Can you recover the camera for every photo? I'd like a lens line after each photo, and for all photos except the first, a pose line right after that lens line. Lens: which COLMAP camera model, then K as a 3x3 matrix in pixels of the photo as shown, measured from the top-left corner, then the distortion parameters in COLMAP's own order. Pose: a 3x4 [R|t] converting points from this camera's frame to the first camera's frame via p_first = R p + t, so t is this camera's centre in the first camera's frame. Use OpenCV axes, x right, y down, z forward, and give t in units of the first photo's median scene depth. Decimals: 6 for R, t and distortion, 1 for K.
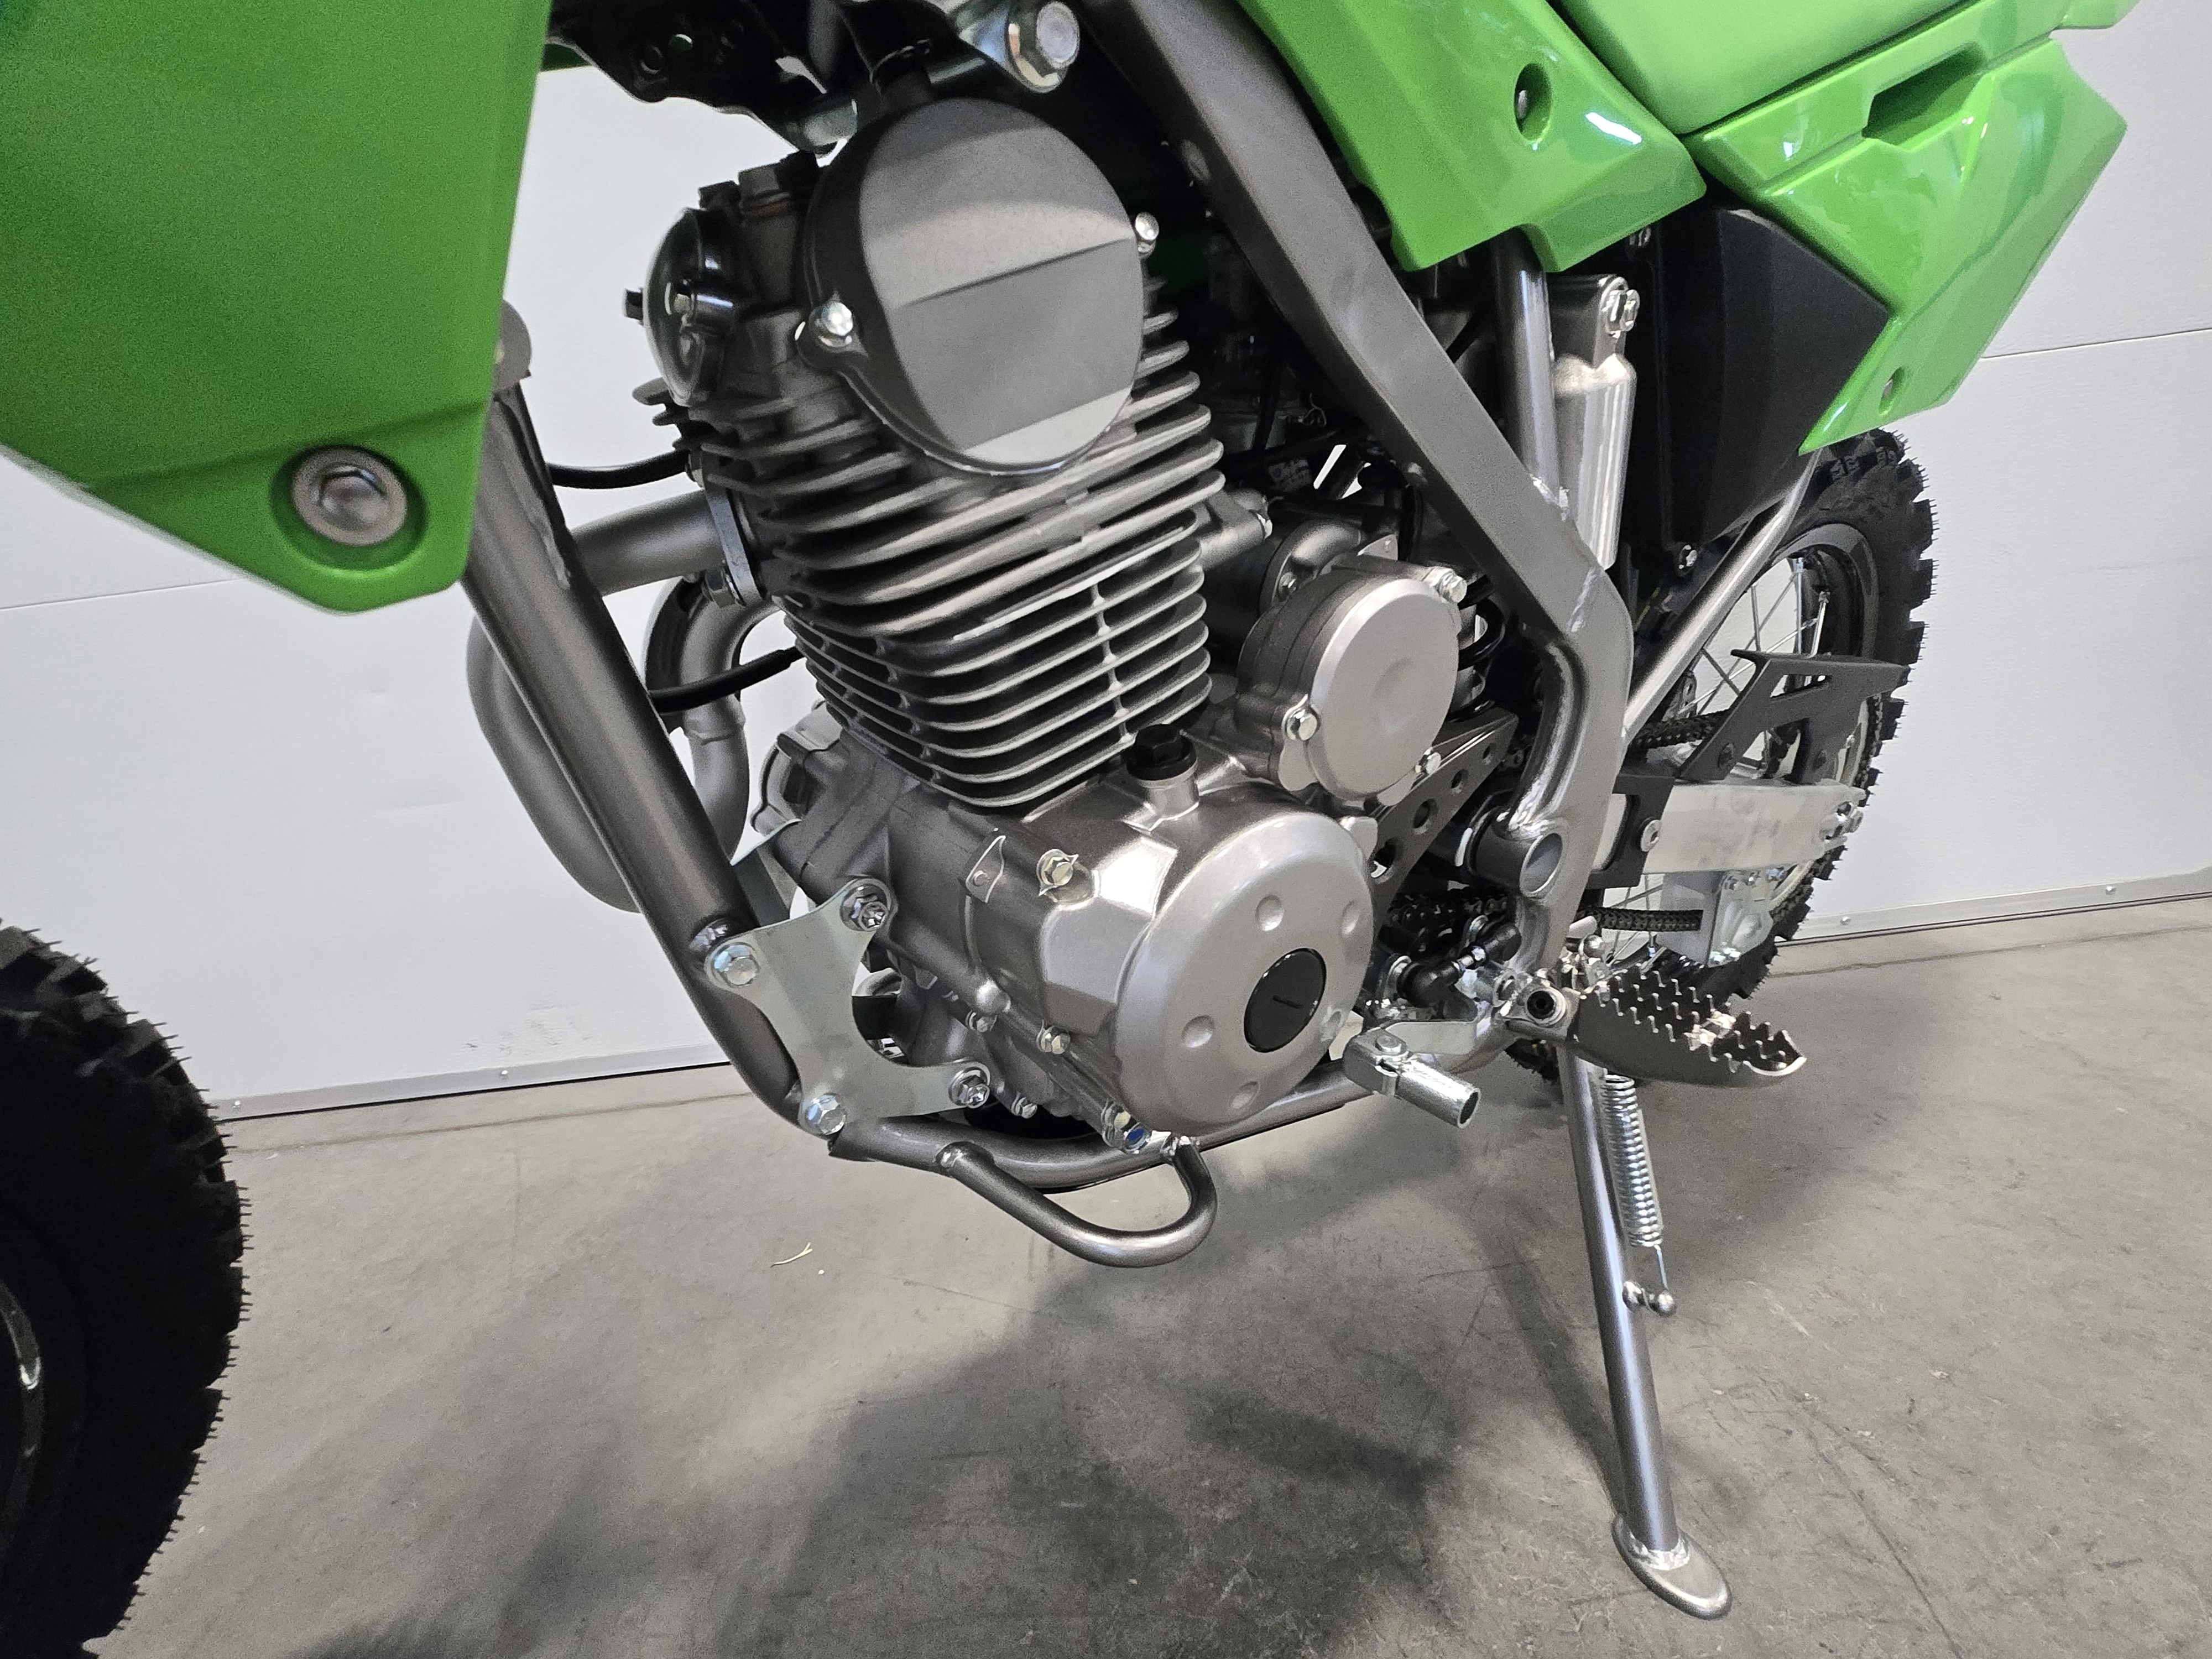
lens RADIAL K [[1020.0, 0, 1097.1], [0, 1020.0, 827.2], [0, 0, 1]] dist [0.000729, 0.000534]
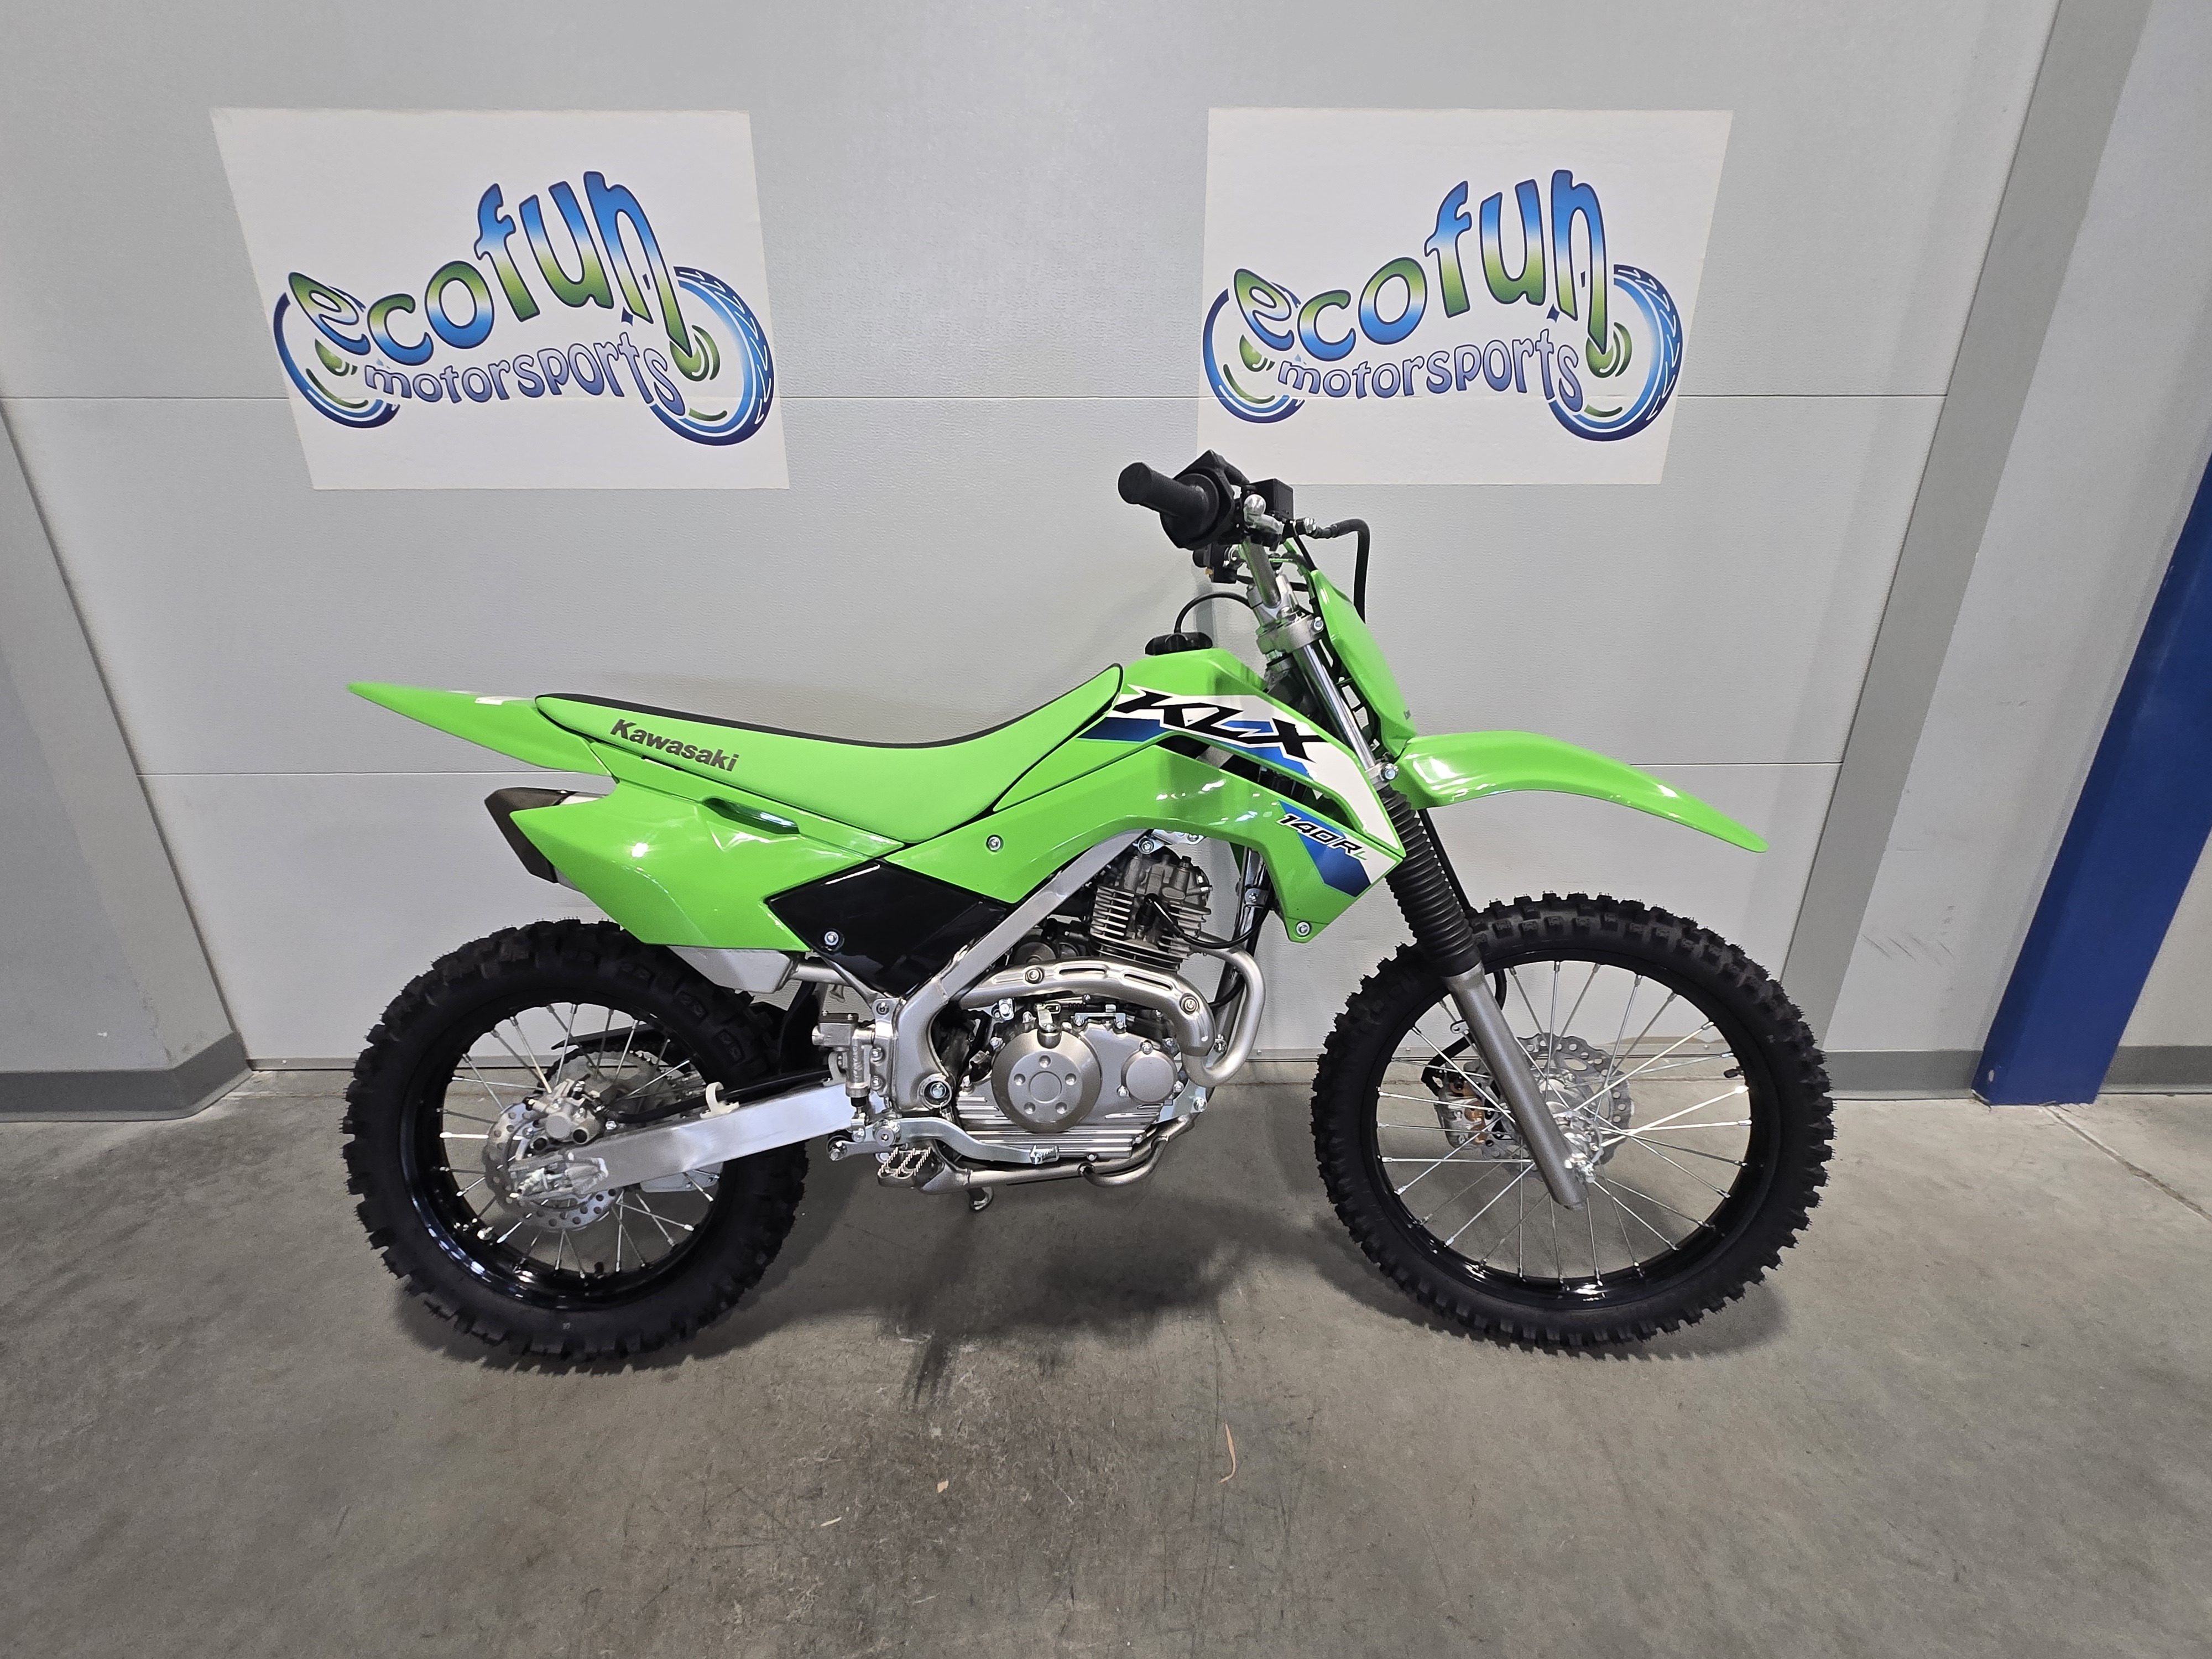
lens RADIAL K [[921.1, 0, 1096.8], [0, 921.1, 827.2], [0, 0, 1]] dist [-0.000123, 0.001137]
pose [[0.993130, 0.107149, 0.047022, 0.219704], [-0.111515, 0.988414, 0.102969, -0.926376], [-0.035444, -0.107506, 0.993572, -1.197312]]
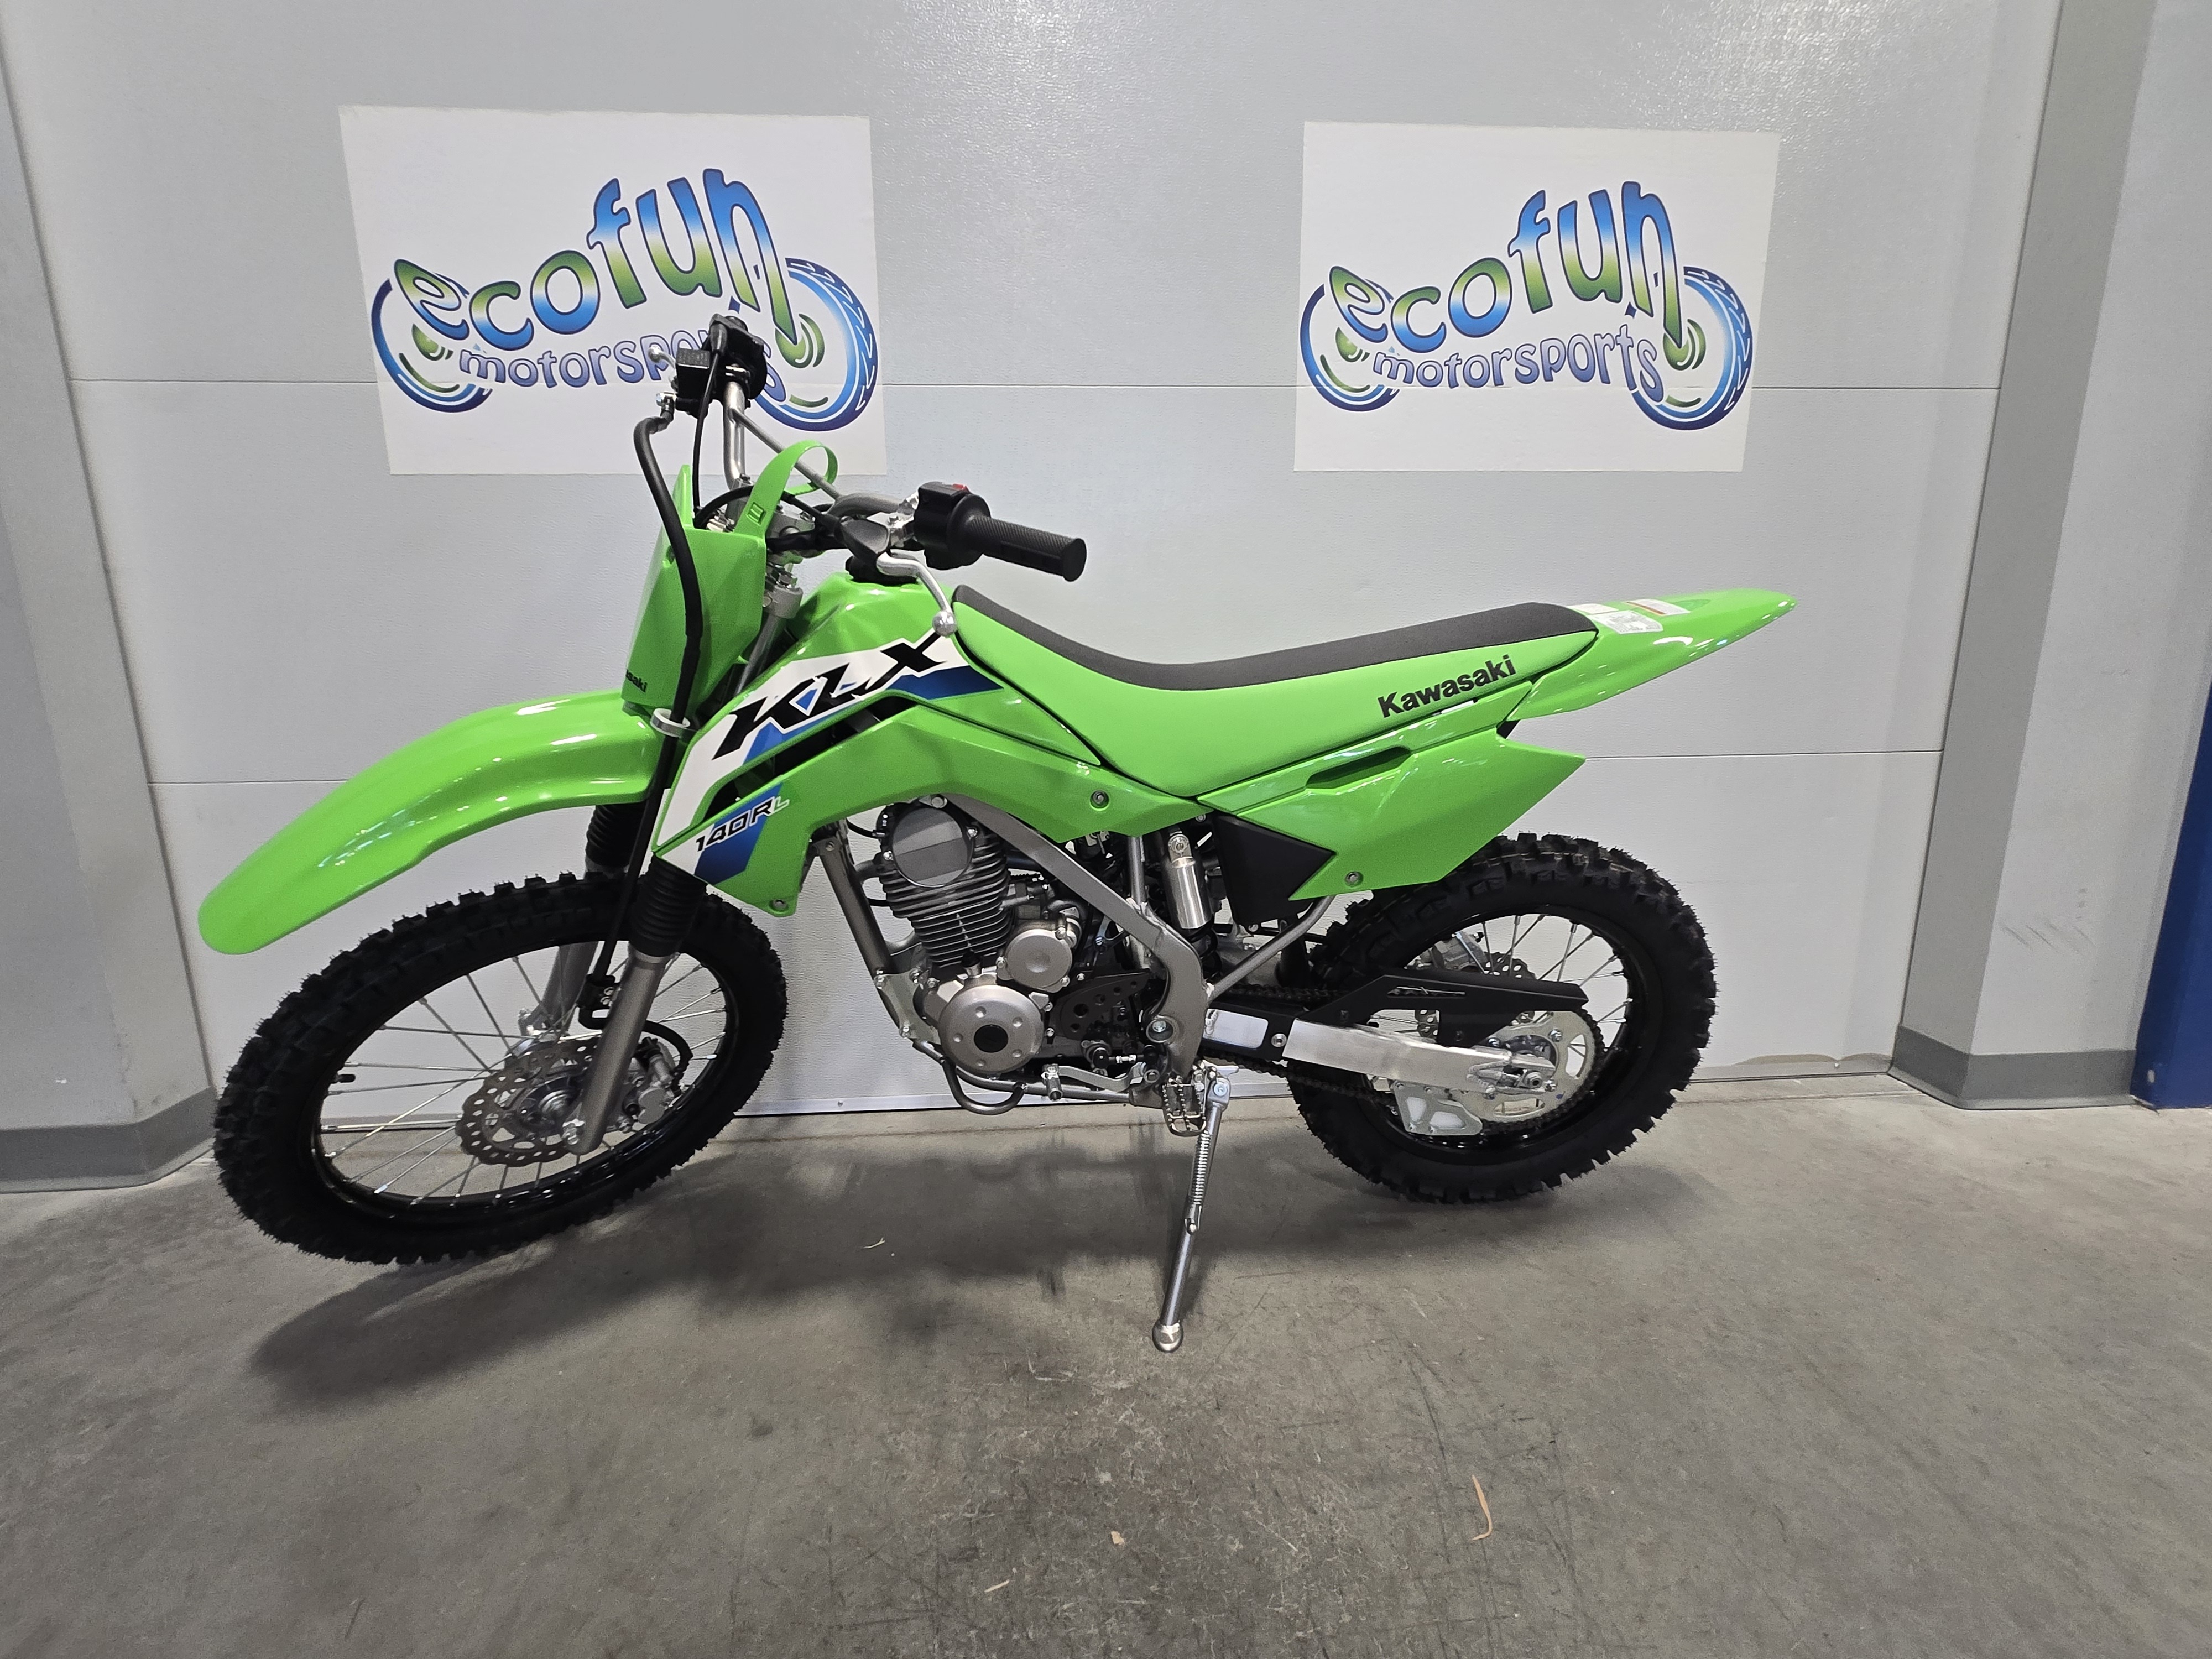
lens RADIAL K [[923.0, 0, 1094.4], [0, 923.0, 828.6], [0, 0, 1]] dist [-0.000028, 0.001218]
pose [[0.992866, 0.097029, 0.069299, -0.185597], [-0.092562, 0.993583, -0.065002, -0.333989], [-0.075161, 0.058124, 0.995476, -0.994019]]
